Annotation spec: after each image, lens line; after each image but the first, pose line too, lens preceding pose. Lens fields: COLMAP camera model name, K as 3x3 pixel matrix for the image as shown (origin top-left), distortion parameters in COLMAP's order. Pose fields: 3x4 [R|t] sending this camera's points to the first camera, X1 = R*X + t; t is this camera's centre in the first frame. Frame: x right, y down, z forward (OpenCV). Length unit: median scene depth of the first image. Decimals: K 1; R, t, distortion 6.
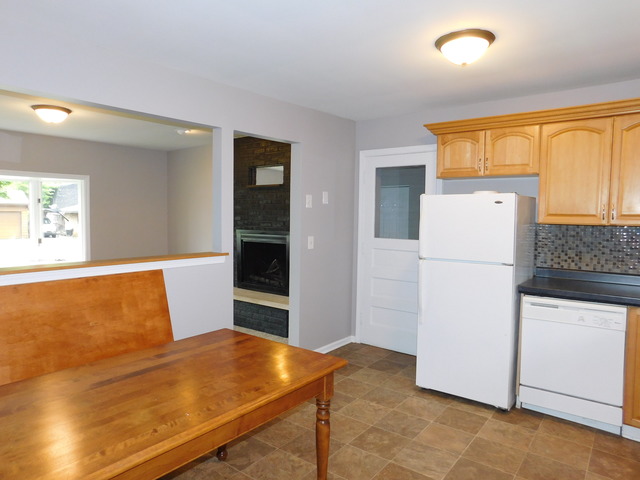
lens RADIAL K [[427.6, 0, 310.1], [0, 427.6, 238.8], [0, 0, 1]] dist [-0.067620, 0.056009]
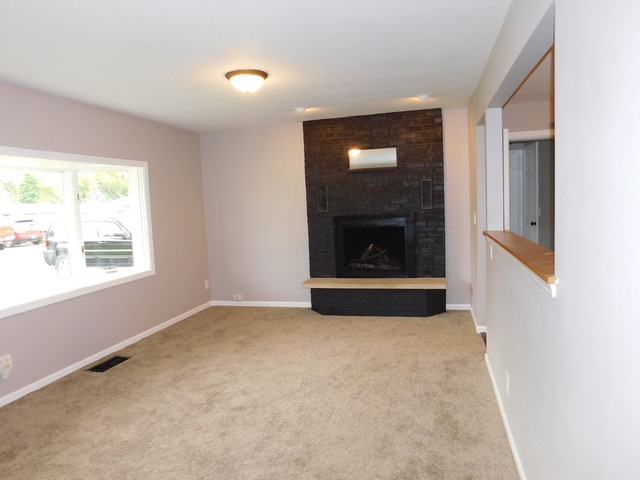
lens RADIAL K [[451.5, 0, 305.6], [0, 451.5, 238.0], [0, 0, 1]] dist [-0.035057, 0.002600]
pose [[0.912395, -0.089968, 0.399300, -1.227495], [0.079508, 0.995918, 0.042719, -0.042594], [-0.401514, -0.007229, 0.915825, 0.220381]]
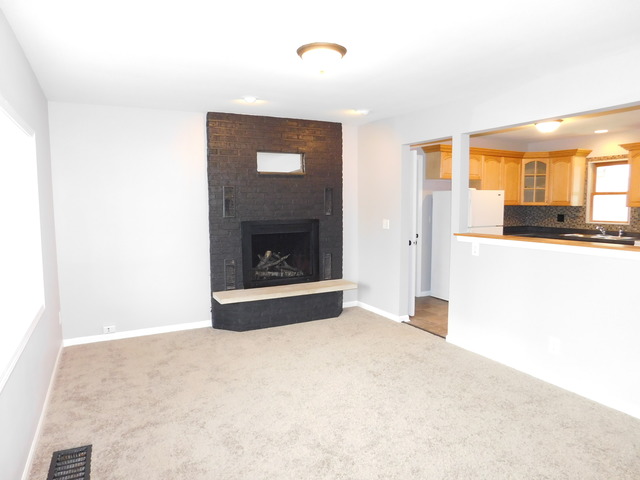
lens RADIAL K [[427.6, 0, 317.6], [0, 427.6, 239.5], [0, 0, 1]] dist [-0.067620, 0.056009]
pose [[0.387876, -0.091681, 0.917140, -1.756185], [0.063618, 0.995331, 0.072591, -0.076143], [-0.919513, 0.030190, 0.391898, 1.032474]]
